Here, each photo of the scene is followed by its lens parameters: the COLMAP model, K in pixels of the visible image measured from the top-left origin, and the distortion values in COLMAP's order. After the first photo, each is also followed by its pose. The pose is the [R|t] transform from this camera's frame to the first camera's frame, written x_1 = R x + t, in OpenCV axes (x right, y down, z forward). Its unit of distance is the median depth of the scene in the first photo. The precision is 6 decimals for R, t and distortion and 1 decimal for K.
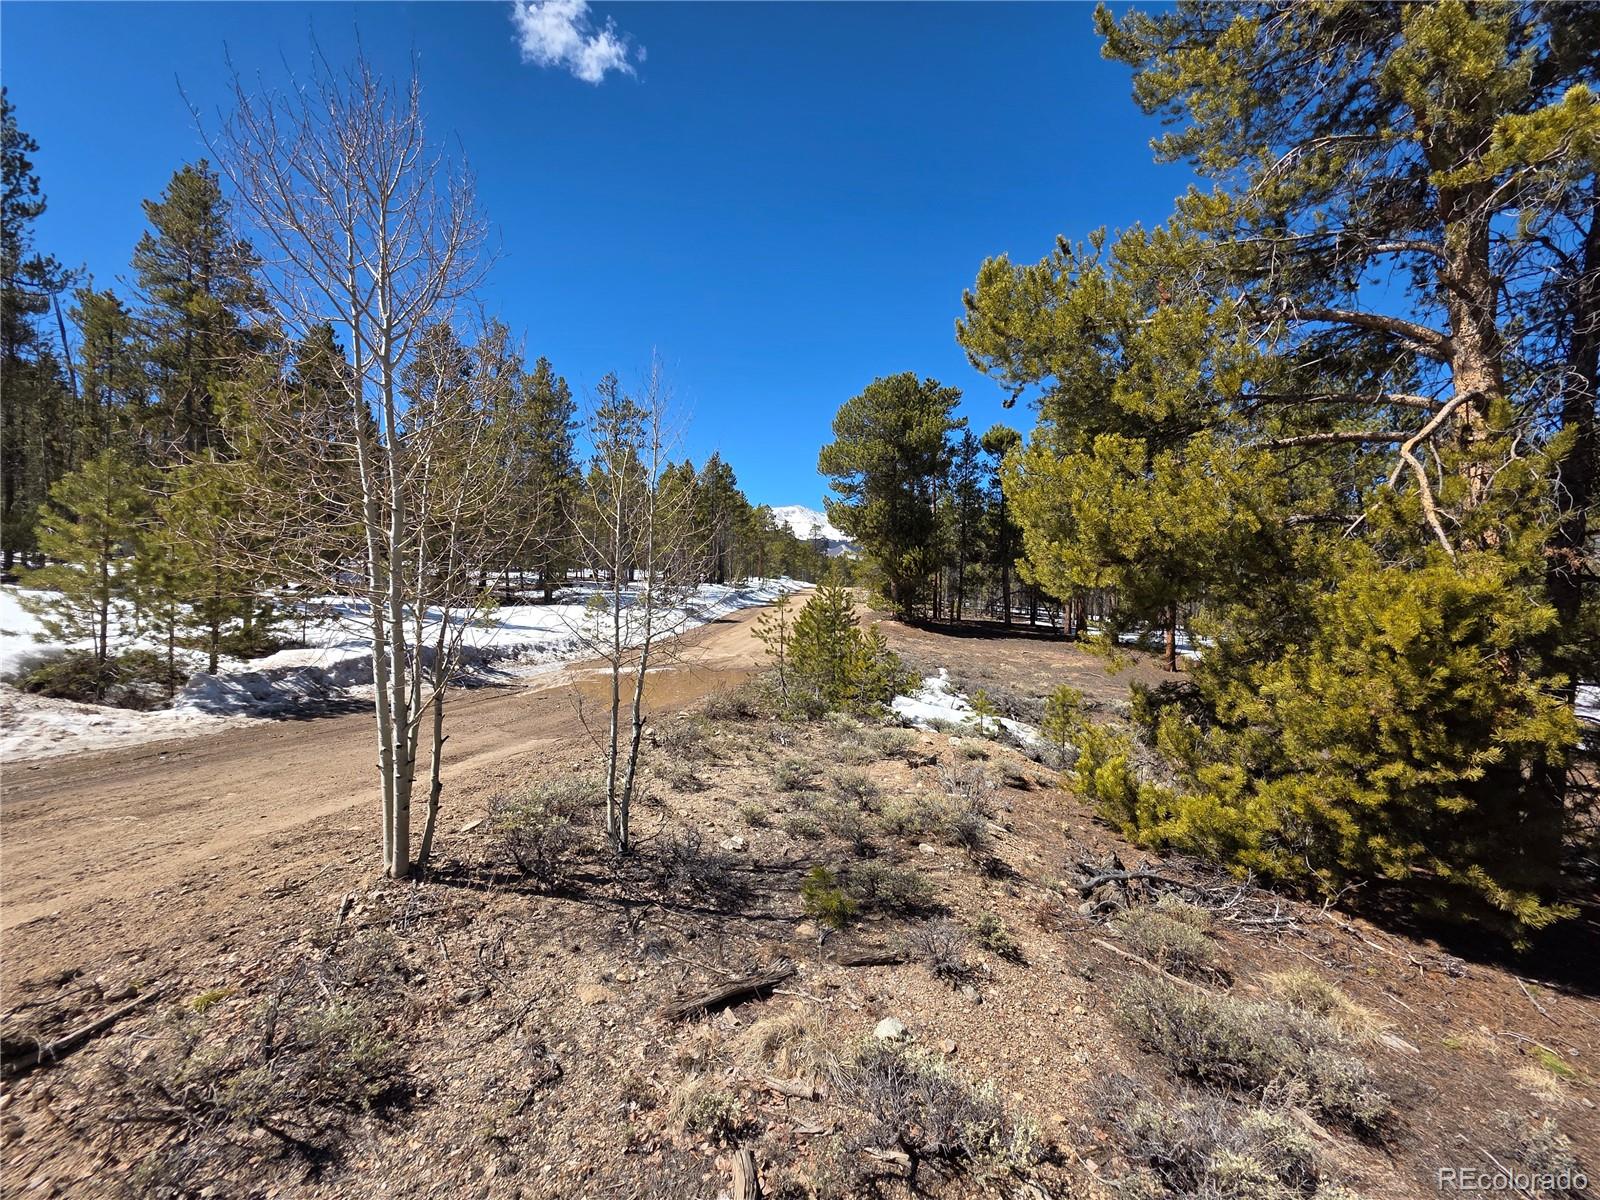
lens RADIAL K [[631.4, 0, 798.3], [0, 631.4, 592.1], [0, 0, 1]] dist [0.002329, -0.000138]
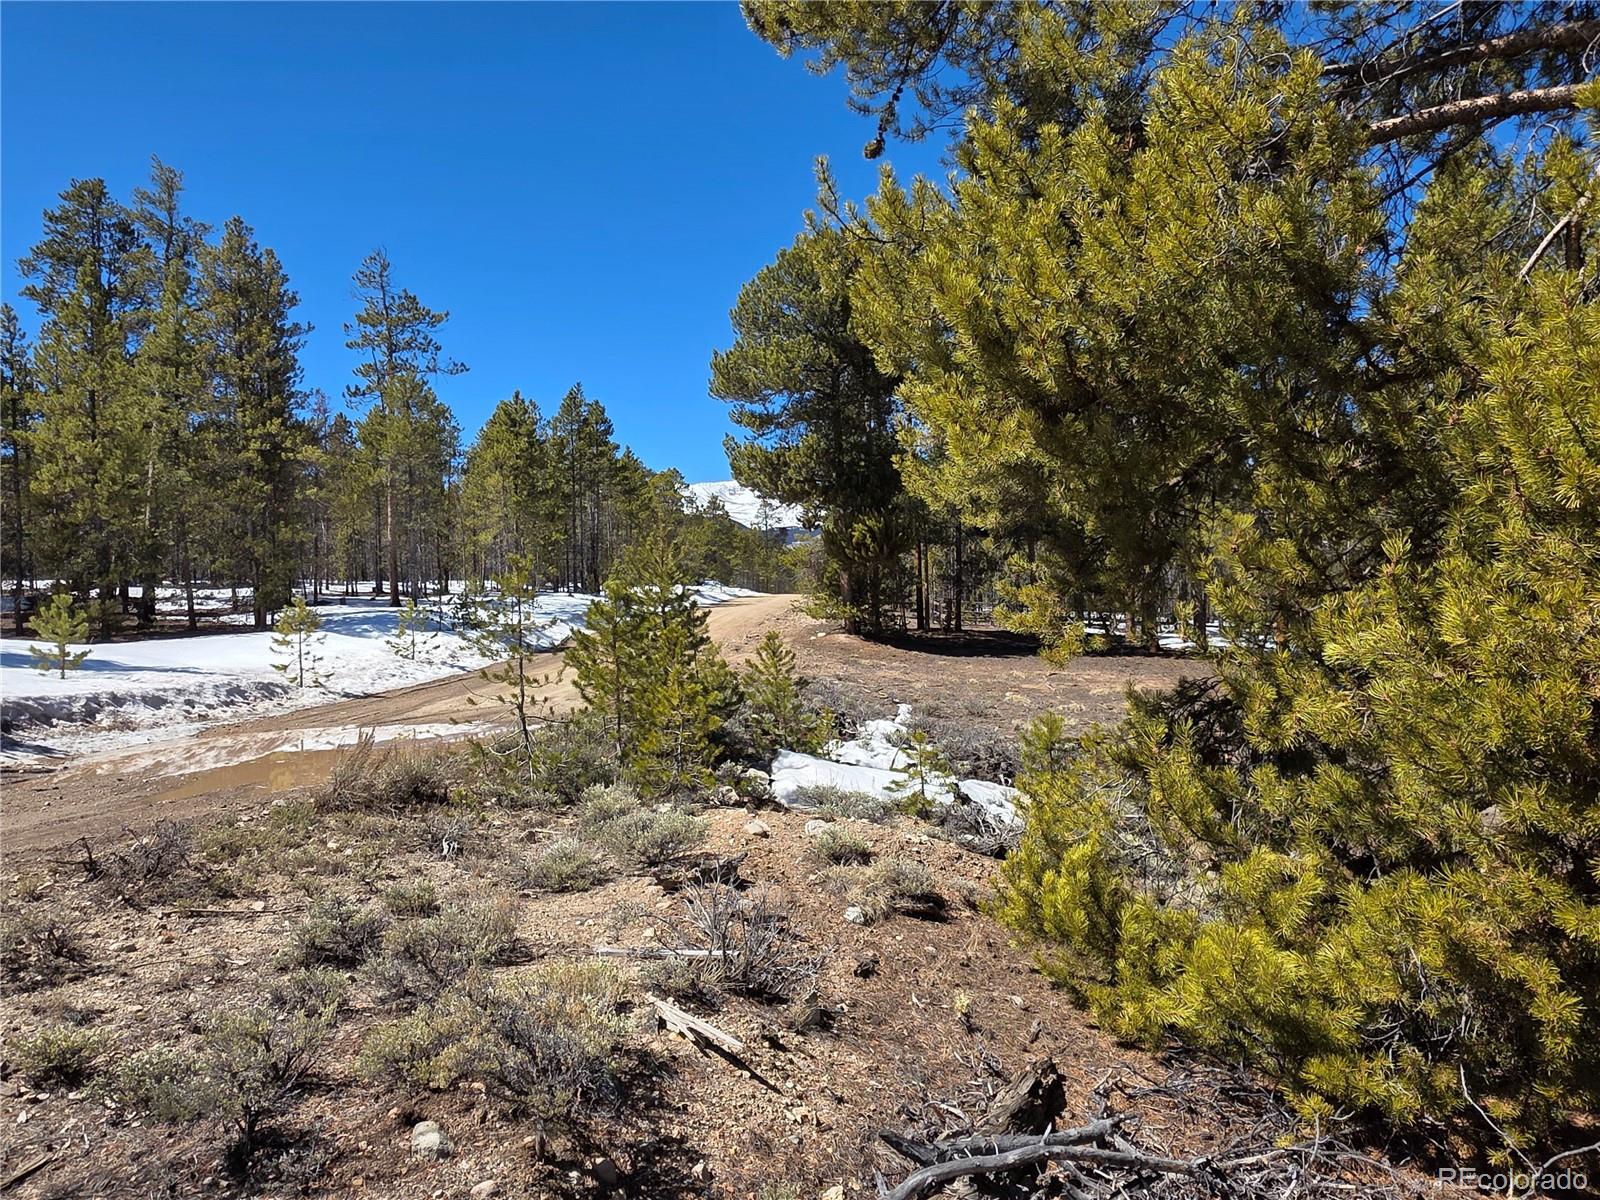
lens RADIAL K [[967.0, 0, 800.0], [0, 967.0, 600.0], [0, 0, 1]] dist [0.004962, -0.004909]
pose [[0.997890, -0.044636, 0.047155, 0.111033], [0.045079, 0.998948, -0.008378, 0.031876], [-0.046732, 0.010486, 0.998852, 0.121233]]
